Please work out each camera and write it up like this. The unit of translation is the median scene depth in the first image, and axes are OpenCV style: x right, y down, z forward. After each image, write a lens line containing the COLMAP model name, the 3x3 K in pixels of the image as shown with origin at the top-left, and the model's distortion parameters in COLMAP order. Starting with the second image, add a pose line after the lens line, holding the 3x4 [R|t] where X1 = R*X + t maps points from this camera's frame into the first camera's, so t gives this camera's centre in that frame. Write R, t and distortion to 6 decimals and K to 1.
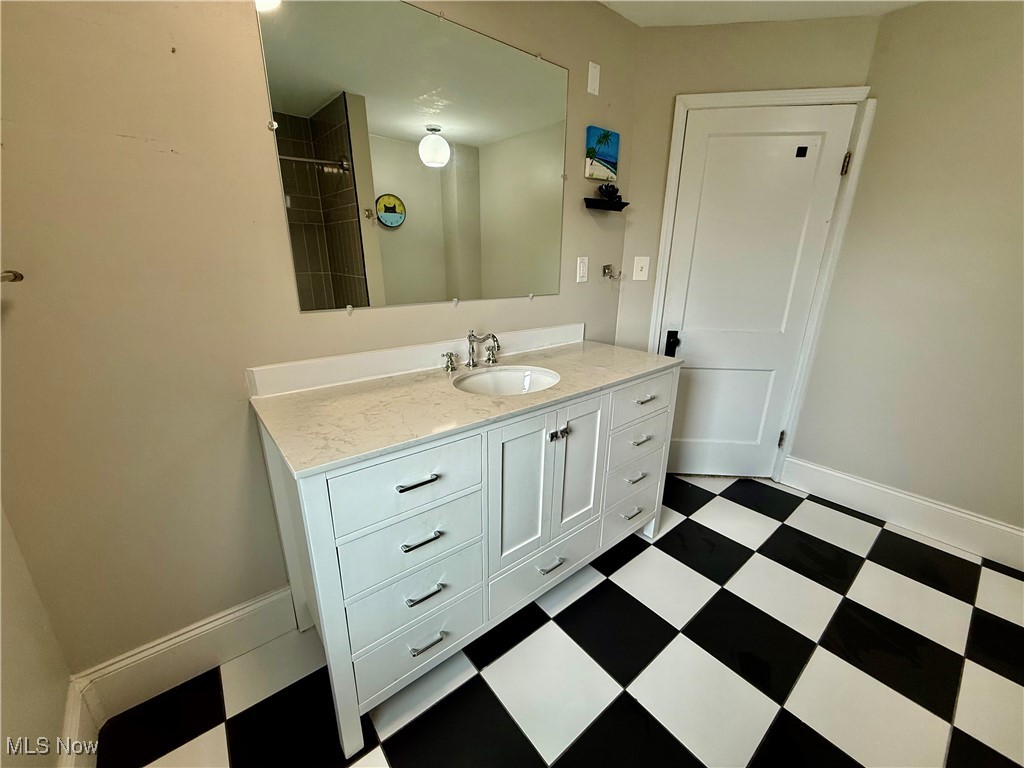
lens RADIAL K [[405.5, 0, 513.7], [0, 405.5, 382.1], [0, 0, 1]] dist [0.000225, -0.000139]
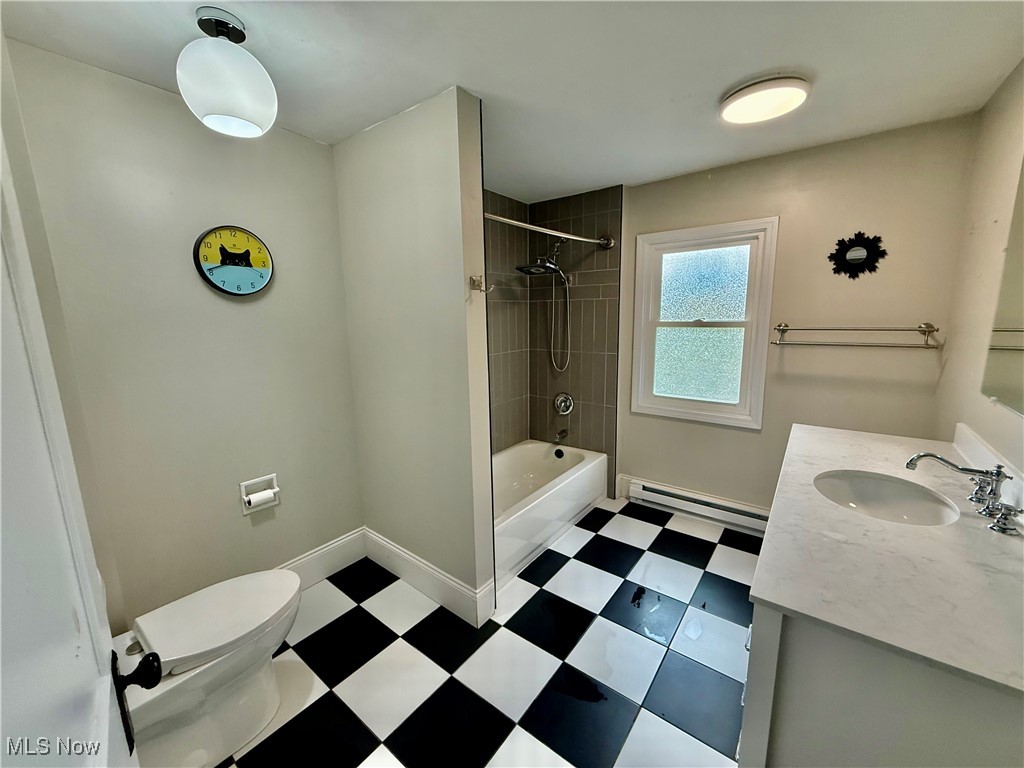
lens RADIAL K [[405.5, 0, 513.9], [0, 405.5, 386.0], [0, 0, 1]] dist [0.000225, -0.000139]
pose [[-0.972339, 0.050763, -0.227991, 0.704382], [-0.060769, 0.887504, 0.456775, -0.423552], [0.225530, 0.457995, -0.859870, 1.106820]]
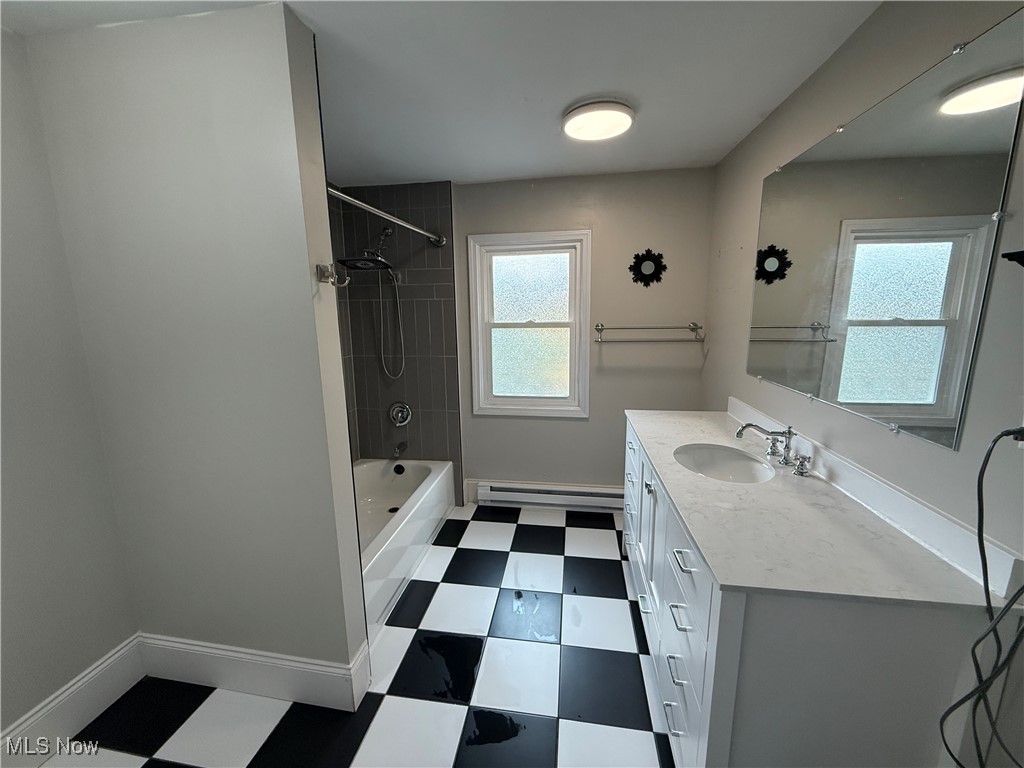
lens RADIAL K [[405.5, 0, 512.0], [0, 405.5, 384.8], [0, 0, 1]] dist [0.000225, -0.000139]
pose [[-0.738766, 0.121112, -0.662990, 0.811995], [-0.197353, 0.901726, 0.384633, -0.370505], [0.644419, 0.414997, -0.642263, 0.944551]]
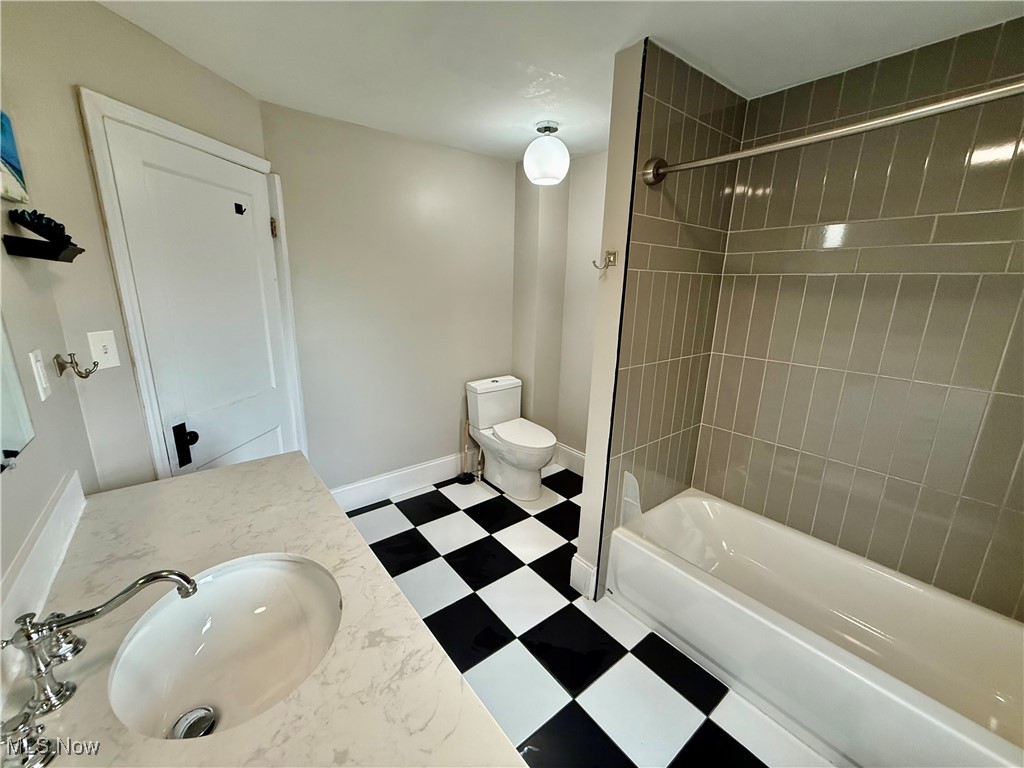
lens RADIAL K [[405.5, 0, 508.8], [0, 405.5, 383.3], [0, 0, 1]] dist [0.000225, -0.000139]
pose [[0.021329, -0.243464, 0.969675, -0.314483], [0.282700, 0.931783, 0.227731, -0.226690], [-0.958971, 0.269270, 0.088701, 0.425091]]
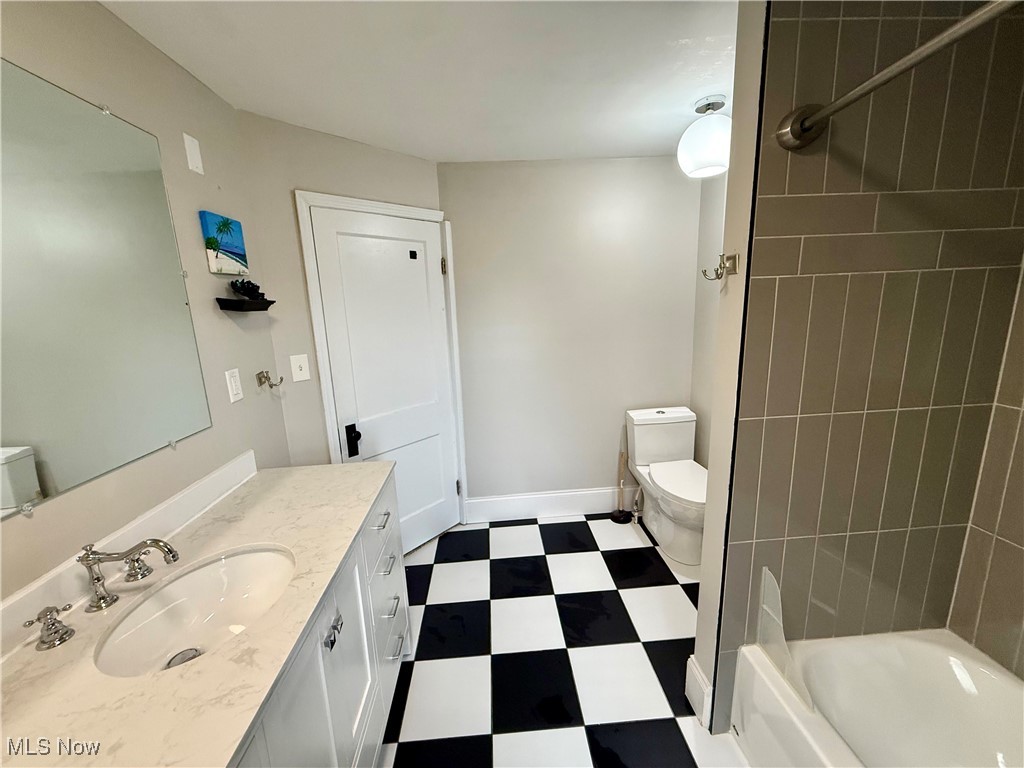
lens RADIAL K [[405.5, 0, 509.7], [0, 405.5, 383.4], [0, 0, 1]] dist [0.000225, -0.000139]
pose [[0.586496, -0.190631, 0.787199, -0.131426], [0.287142, 0.957719, 0.017992, -0.152021], [-0.757345, 0.215486, 0.616437, 0.142150]]
